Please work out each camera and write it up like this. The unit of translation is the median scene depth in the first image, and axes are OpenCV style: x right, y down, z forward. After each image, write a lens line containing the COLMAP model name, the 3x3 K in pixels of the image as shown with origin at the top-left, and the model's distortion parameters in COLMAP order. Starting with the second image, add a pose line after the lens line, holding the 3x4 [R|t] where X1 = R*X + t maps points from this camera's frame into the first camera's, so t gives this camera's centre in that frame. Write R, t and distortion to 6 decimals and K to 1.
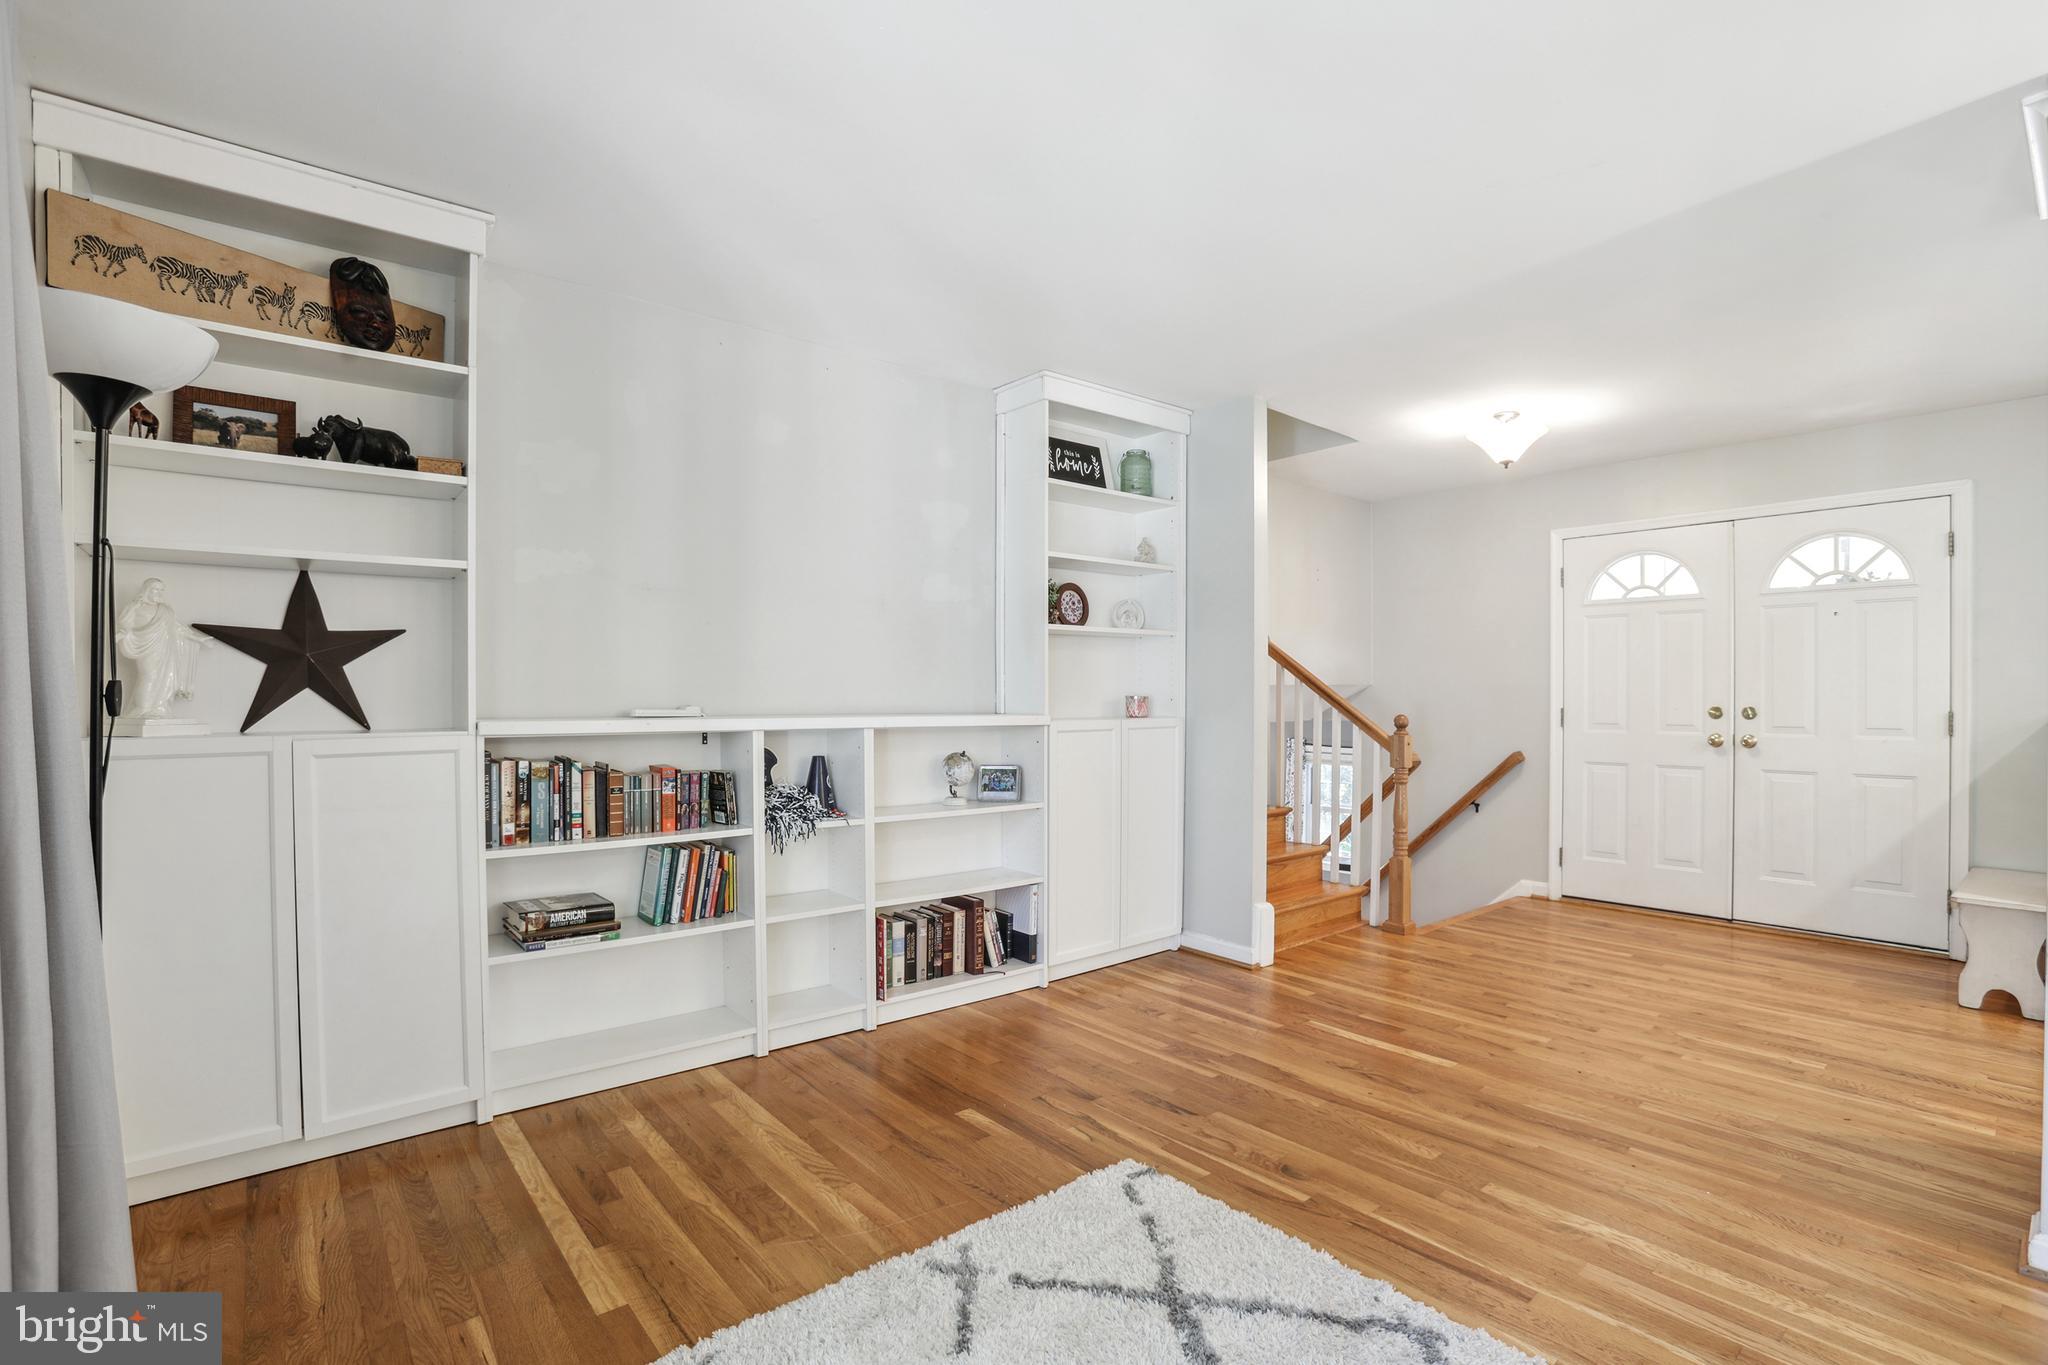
lens RADIAL K [[948.0, 0, 1028.0], [0, 948.0, 706.6], [0, 0, 1]] dist [-0.065802, 0.026358]
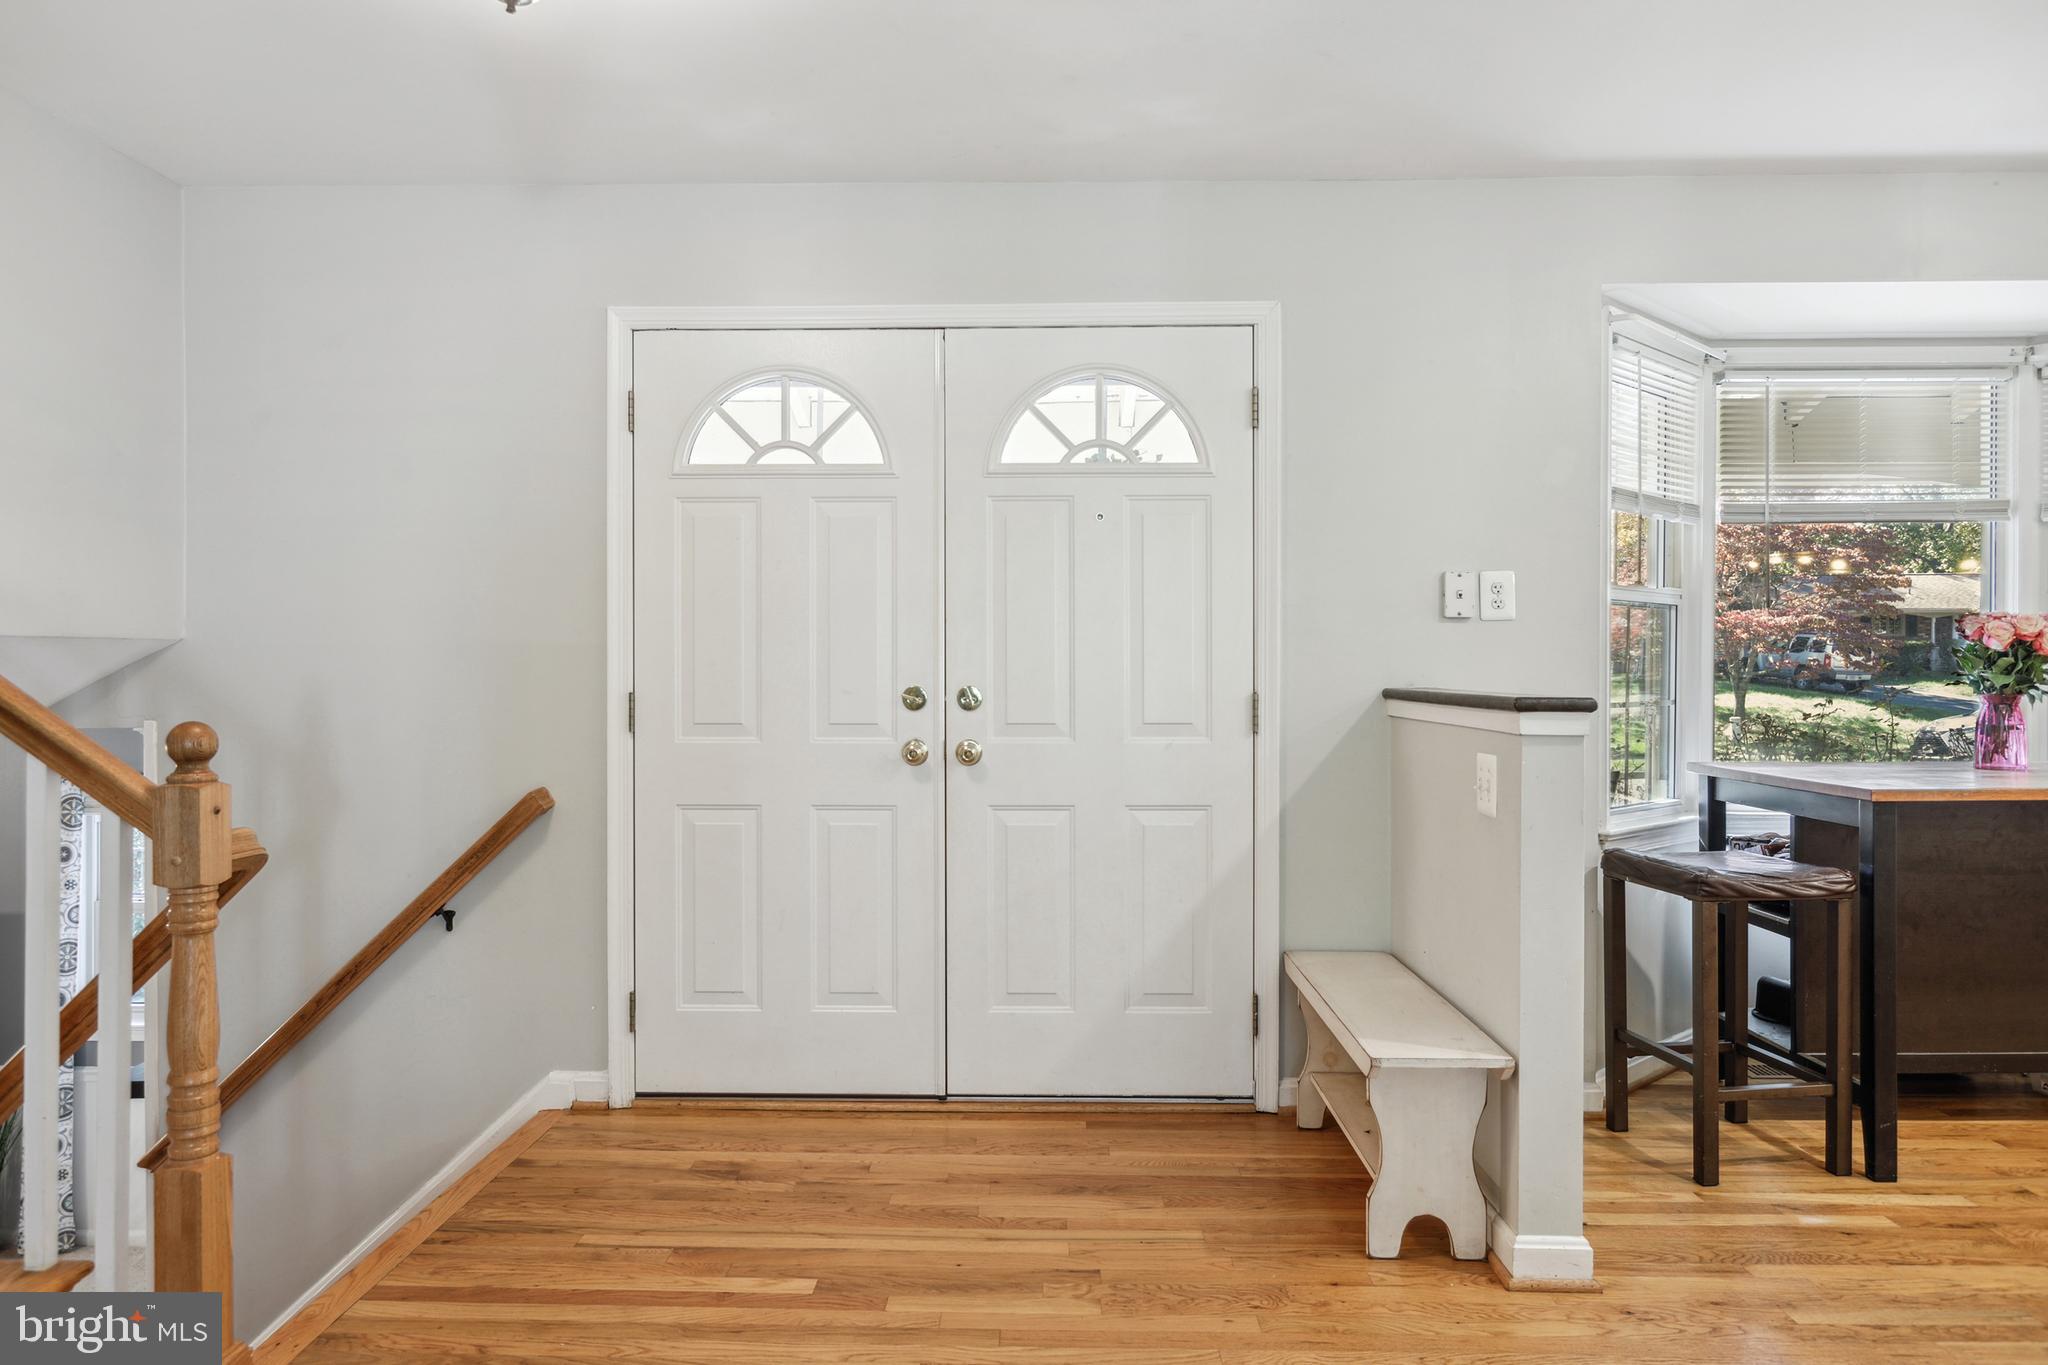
lens RADIAL K [[1268.4, 0, 1028.4], [0, 1268.4, 673.2], [0, 0, 1]] dist [-0.000163, -0.001055]
pose [[0.657228, -0.001983, 0.753689, 0.257091], [0.007330, 0.999966, -0.003761, -0.004516], [-0.753656, 0.007996, 0.657220, 0.491650]]
